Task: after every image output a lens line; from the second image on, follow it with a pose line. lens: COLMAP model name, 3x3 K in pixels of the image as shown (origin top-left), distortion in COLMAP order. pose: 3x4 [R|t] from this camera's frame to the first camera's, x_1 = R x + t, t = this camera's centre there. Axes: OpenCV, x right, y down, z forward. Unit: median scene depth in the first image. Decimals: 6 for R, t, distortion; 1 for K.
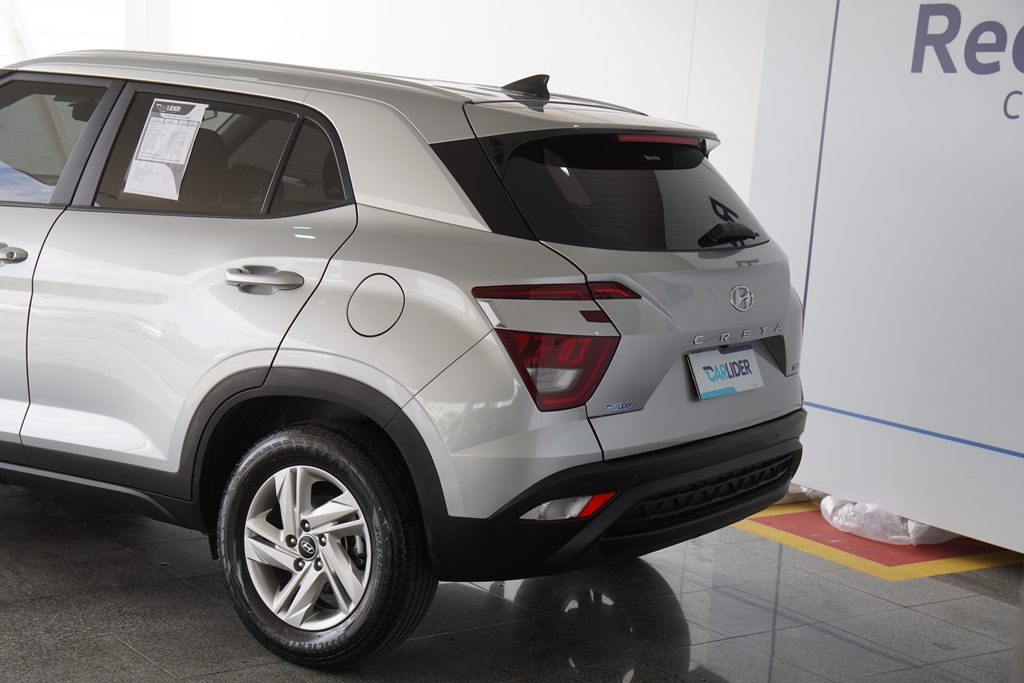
lens RADIAL K [[1605.2, 0, 512.0], [0, 1605.2, 341.5], [0, 0, 1]] dist [0.173661, 0.575186]
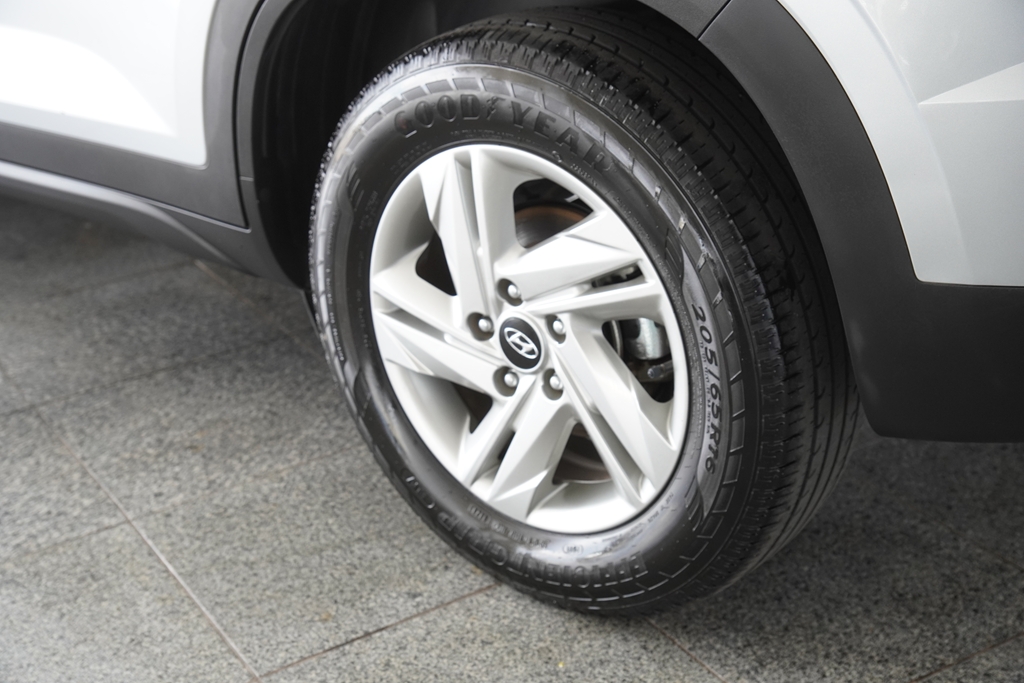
lens RADIAL K [[1605.2, 0, 512.0], [0, 1605.2, 341.5], [0, 0, 1]] dist [0.173661, 0.575186]
pose [[0.985285, -0.069948, -0.155949, -0.066136], [0.113404, 0.950194, 0.290295, 0.010785], [0.127876, -0.303709, 0.944144, 0.619259]]
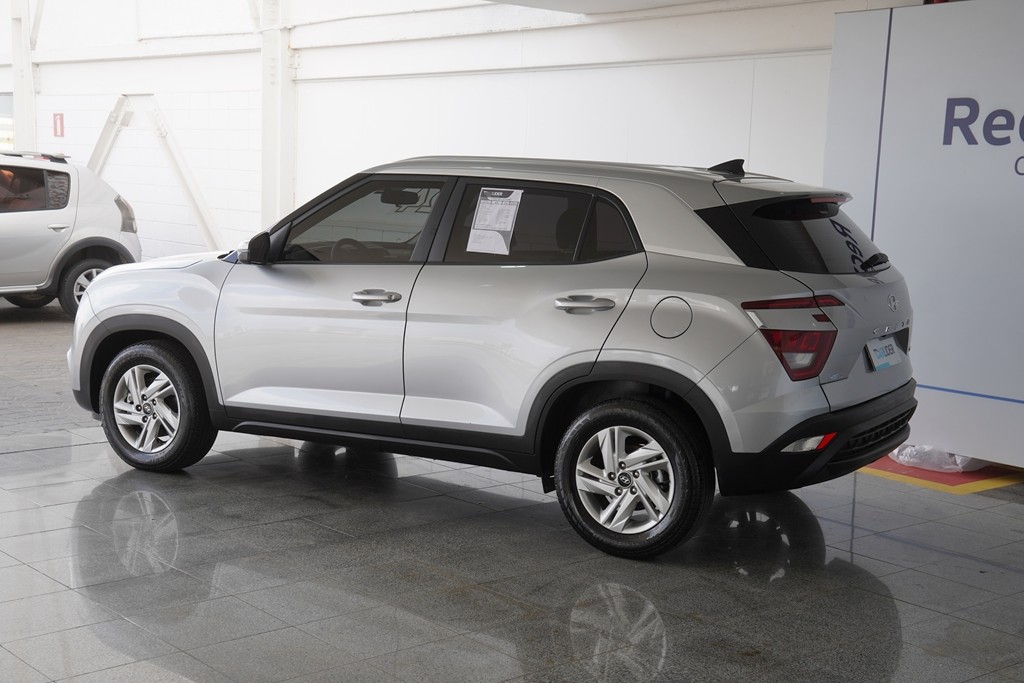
lens RADIAL K [[1332.9, 0, 512.0], [0, 1332.9, 341.5], [0, 0, 1]] dist [0.139814, 0.041369]
pose [[0.997655, -0.044717, 0.051819, -0.289338], [0.045313, 0.998919, -0.010383, 0.006245], [-0.051299, 0.012707, 0.998603, -0.245960]]
